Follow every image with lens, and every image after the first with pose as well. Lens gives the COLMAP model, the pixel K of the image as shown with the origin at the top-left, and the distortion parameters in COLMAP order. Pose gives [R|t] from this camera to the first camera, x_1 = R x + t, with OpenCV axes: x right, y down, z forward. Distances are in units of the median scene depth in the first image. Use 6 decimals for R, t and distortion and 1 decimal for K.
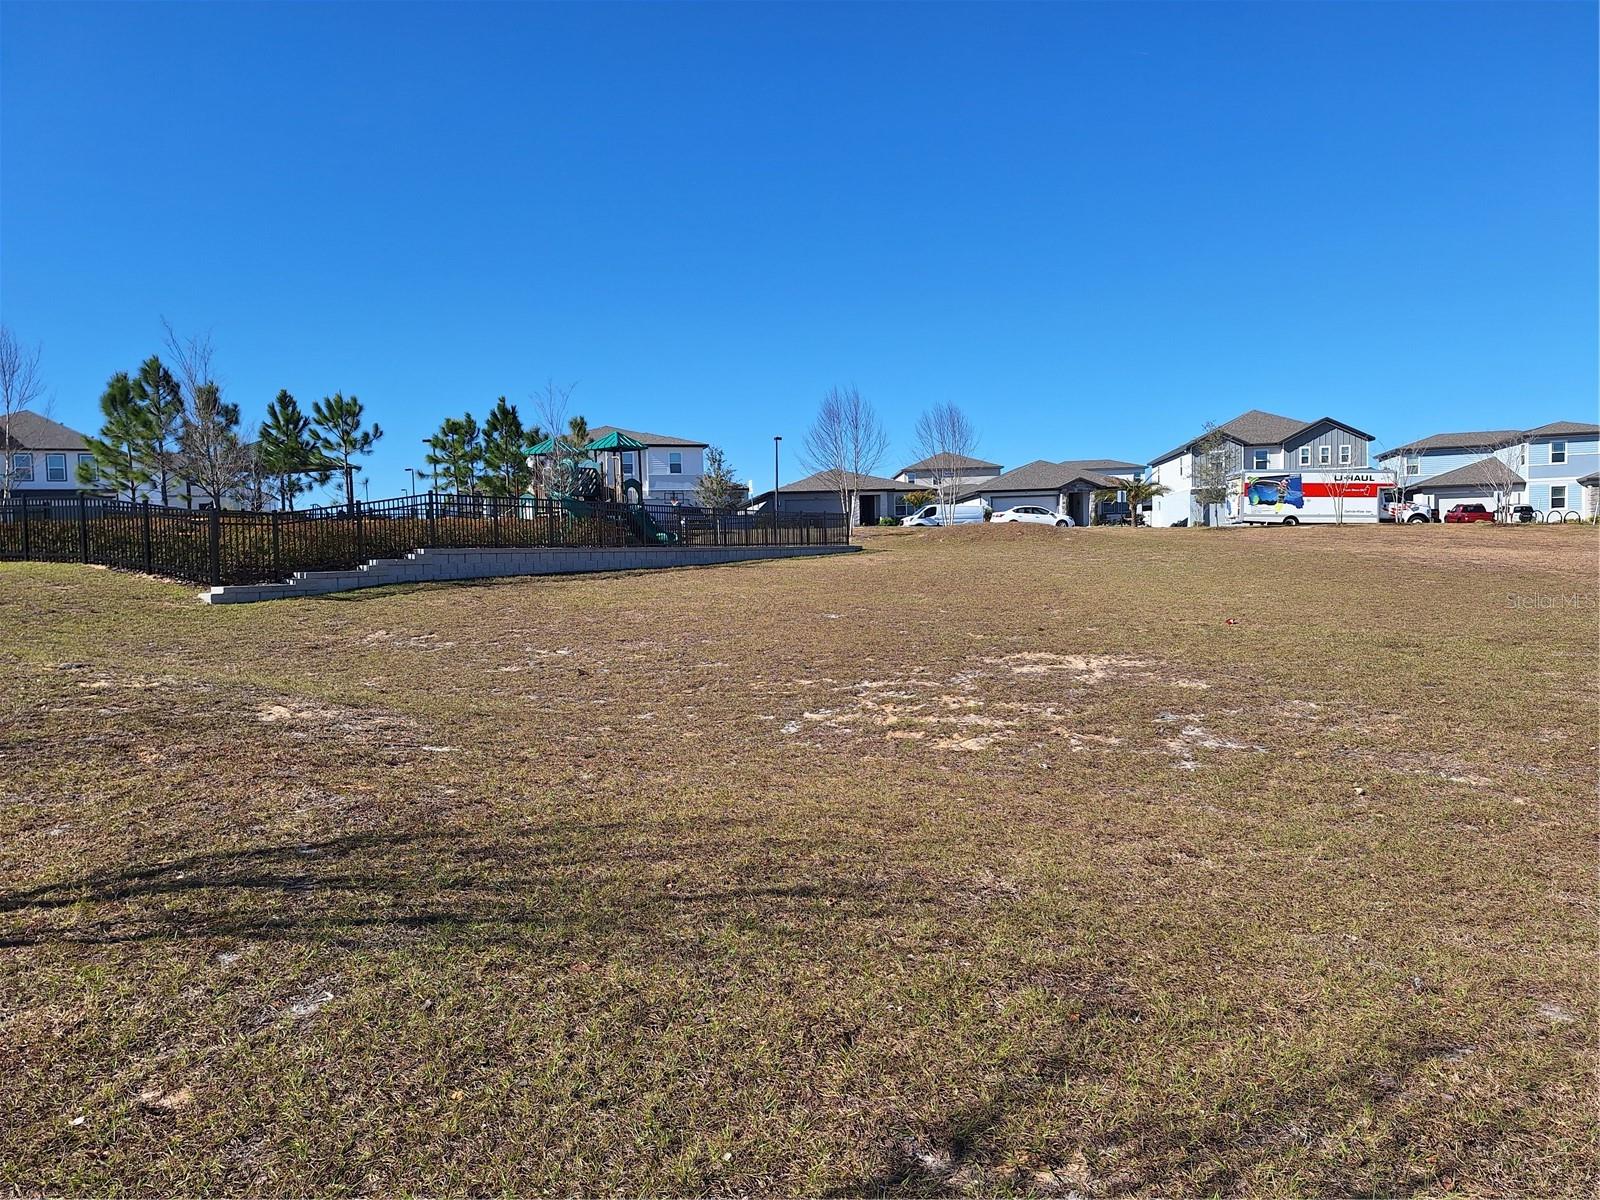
lens RADIAL K [[1082.7, 0, 798.1], [0, 1082.7, 600.2], [0, 0, 1]] dist [0.004336, 0.000408]
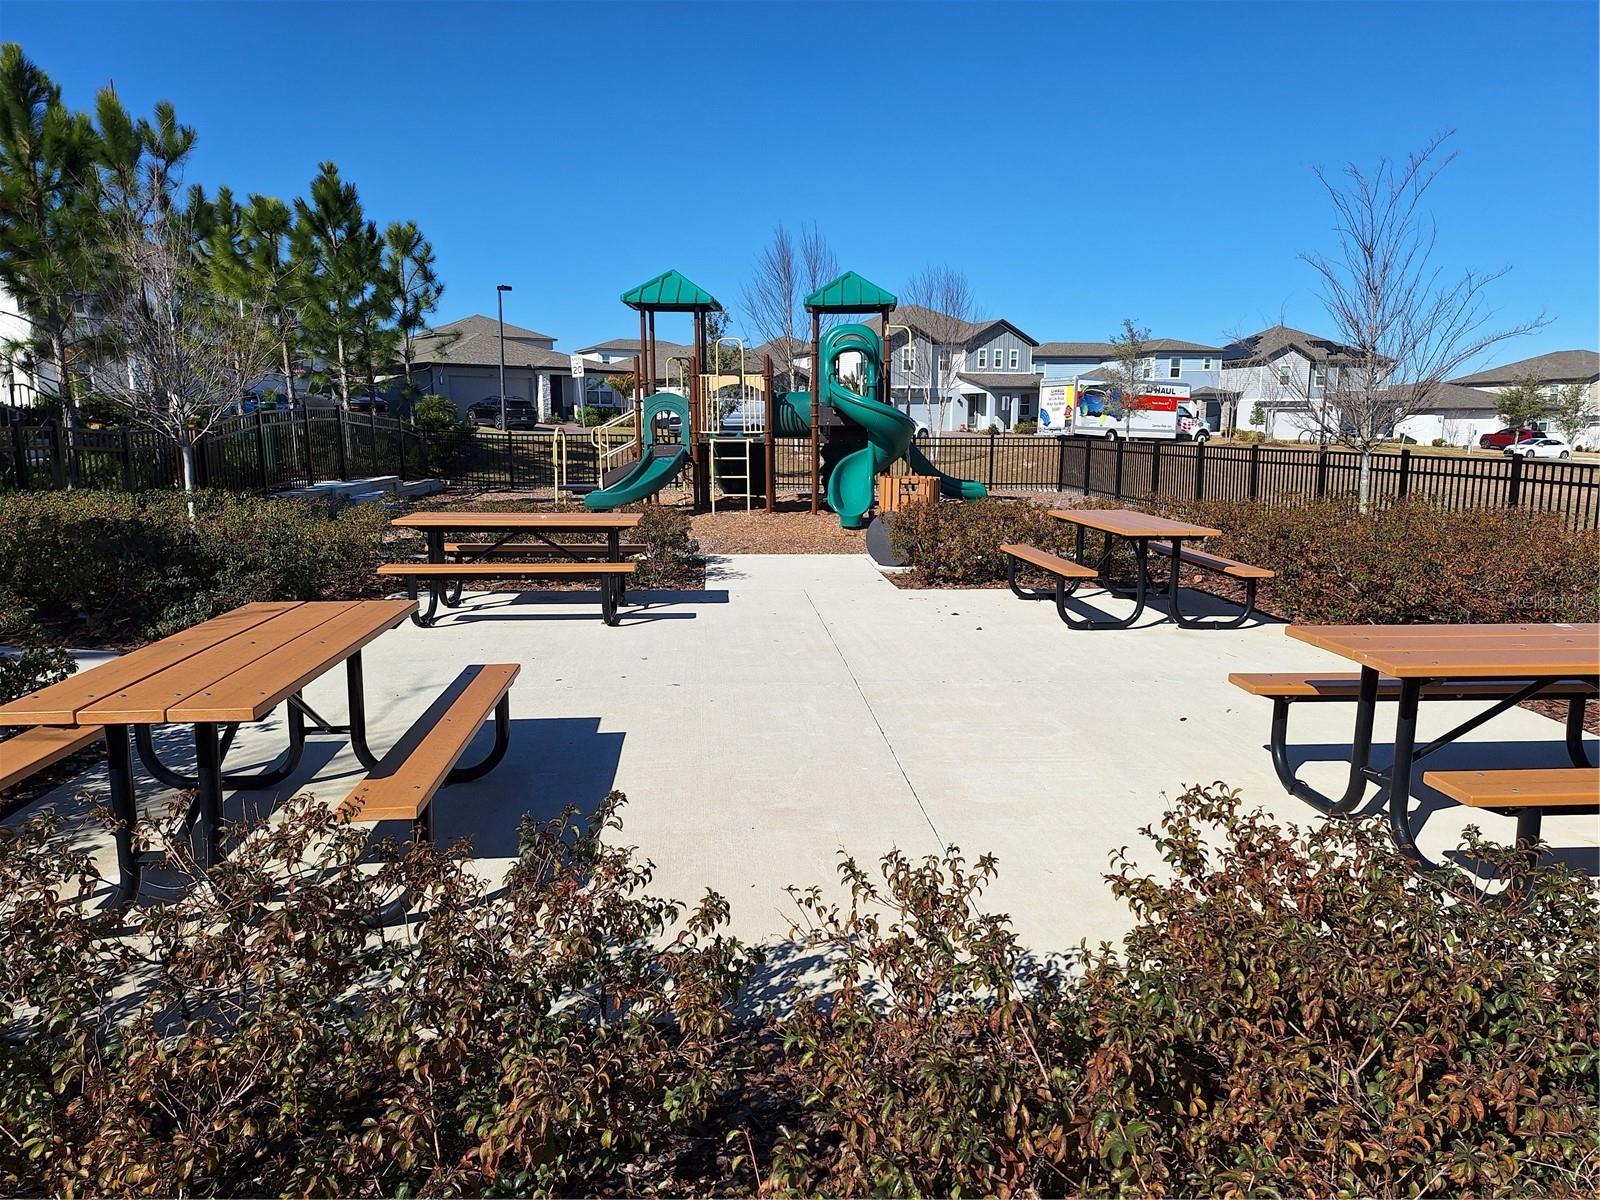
lens RADIAL K [[1082.7, 0, 801.4], [0, 1082.7, 599.0], [0, 0, 1]] dist [0.004336, 0.000408]
pose [[0.882032, -0.049712, 0.468560, -0.154954], [-0.000626, 0.994295, 0.106668, -0.023380], [-0.471190, -0.094377, 0.876968, 0.218576]]
